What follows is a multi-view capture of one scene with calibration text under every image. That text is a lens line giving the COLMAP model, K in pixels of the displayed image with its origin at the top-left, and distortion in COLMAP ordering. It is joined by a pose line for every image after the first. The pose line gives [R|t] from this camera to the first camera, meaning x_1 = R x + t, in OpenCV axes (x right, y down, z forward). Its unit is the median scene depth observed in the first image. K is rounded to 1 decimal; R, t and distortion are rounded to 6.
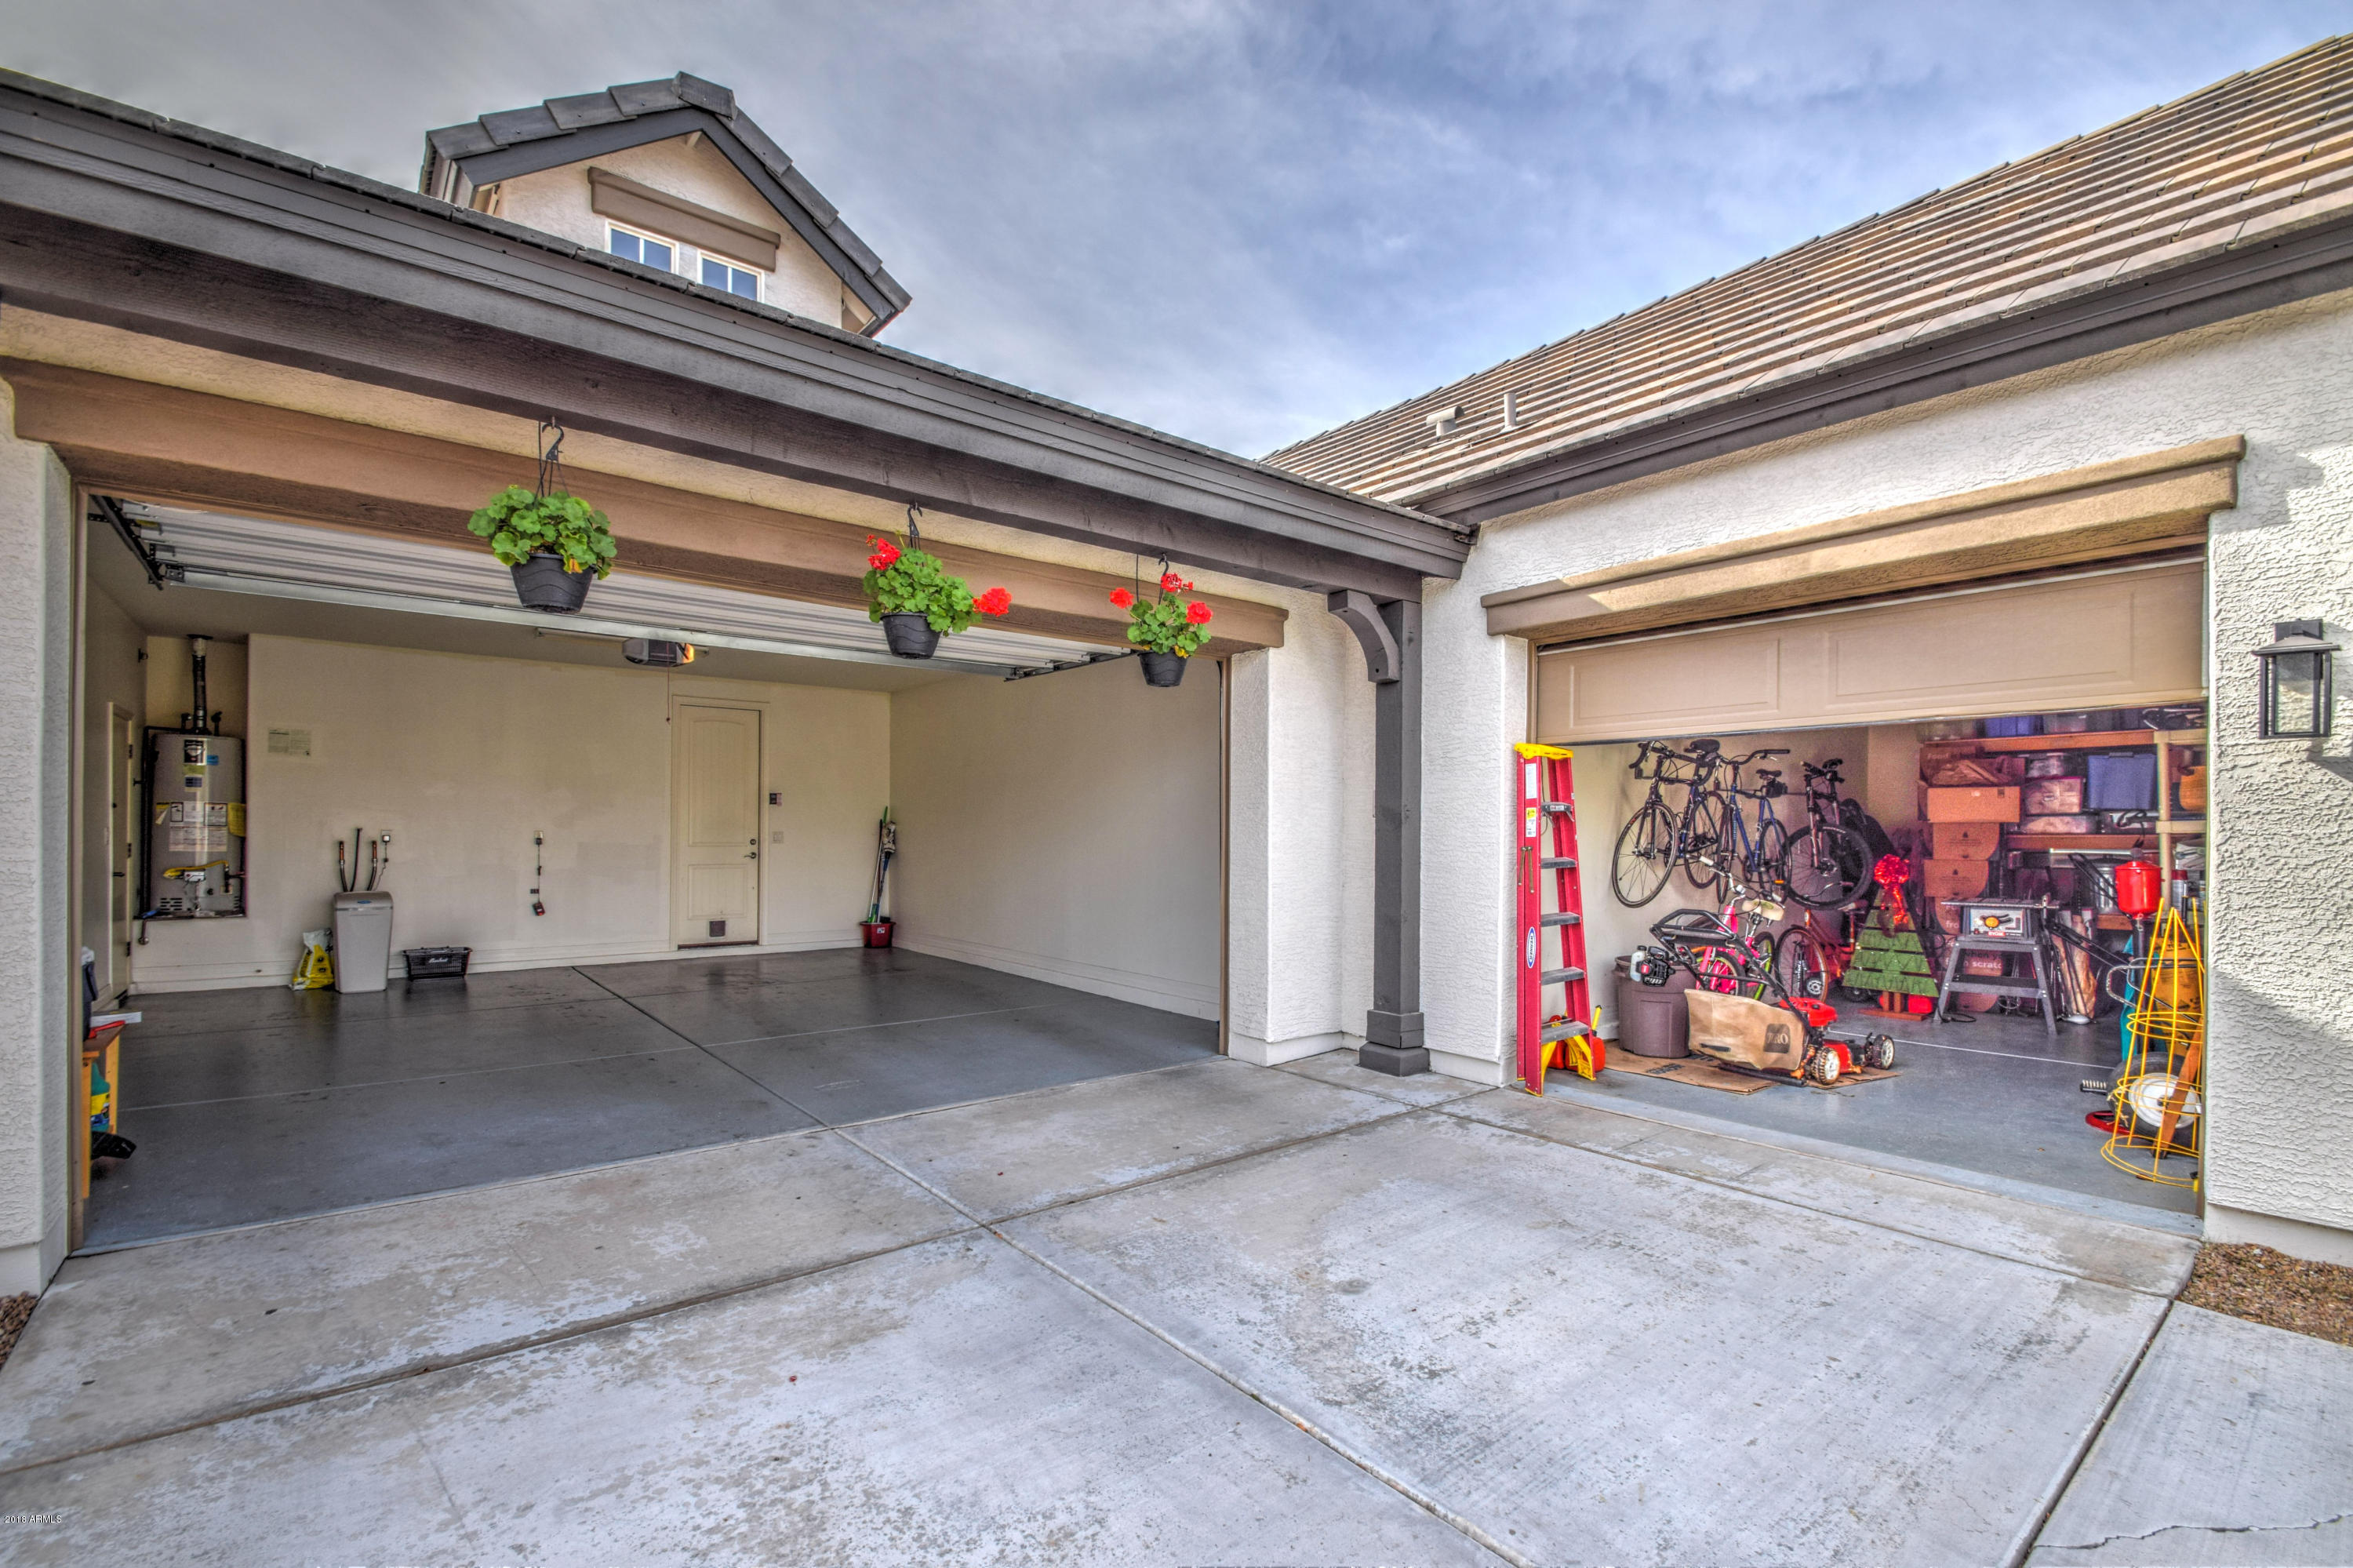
lens RADIAL K [[1069.1, 0, 1178.8], [0, 1069.1, 832.3], [0, 0, 1]] dist [0.012719, -0.016394]
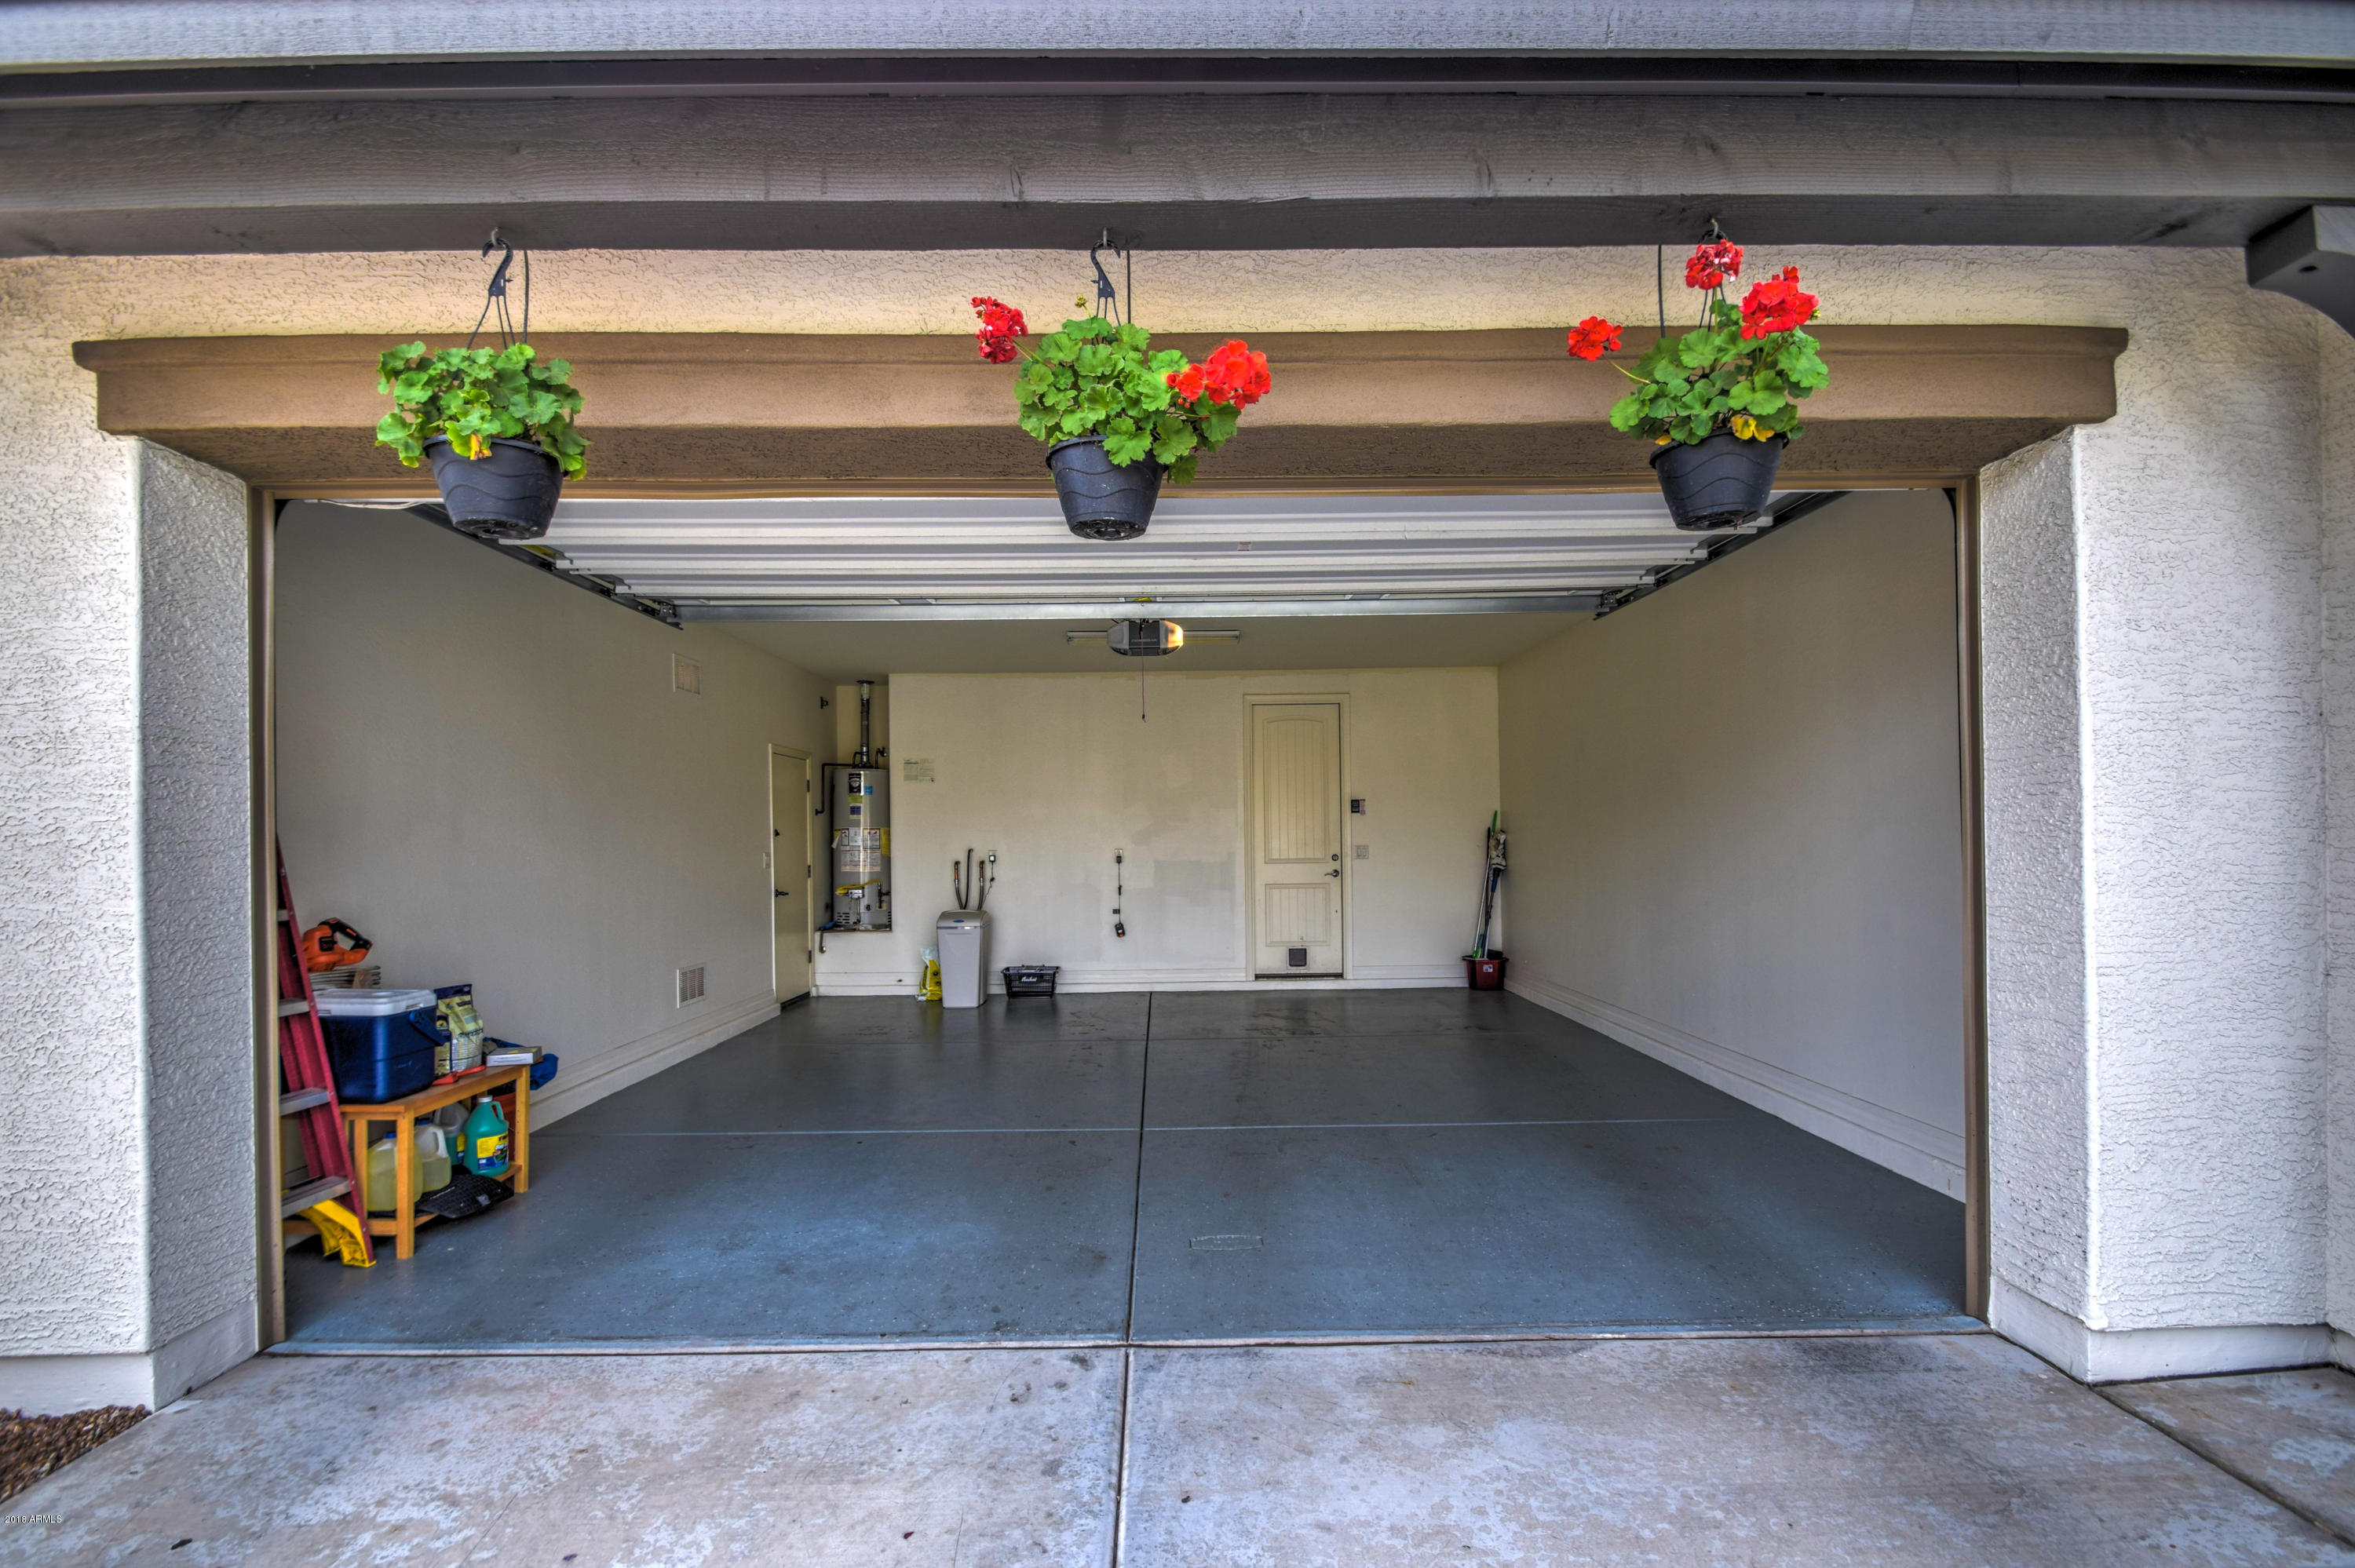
lens RADIAL K [[1069.8, 0, 1179.8], [0, 1069.8, 832.3], [0, 0, 1]] dist [0.012719, -0.016394]
pose [[0.779018, -0.019980, -0.626683, 0.067254], [0.017887, 0.999794, -0.009641, -0.008103], [0.626746, -0.003699, 0.779214, 0.407953]]
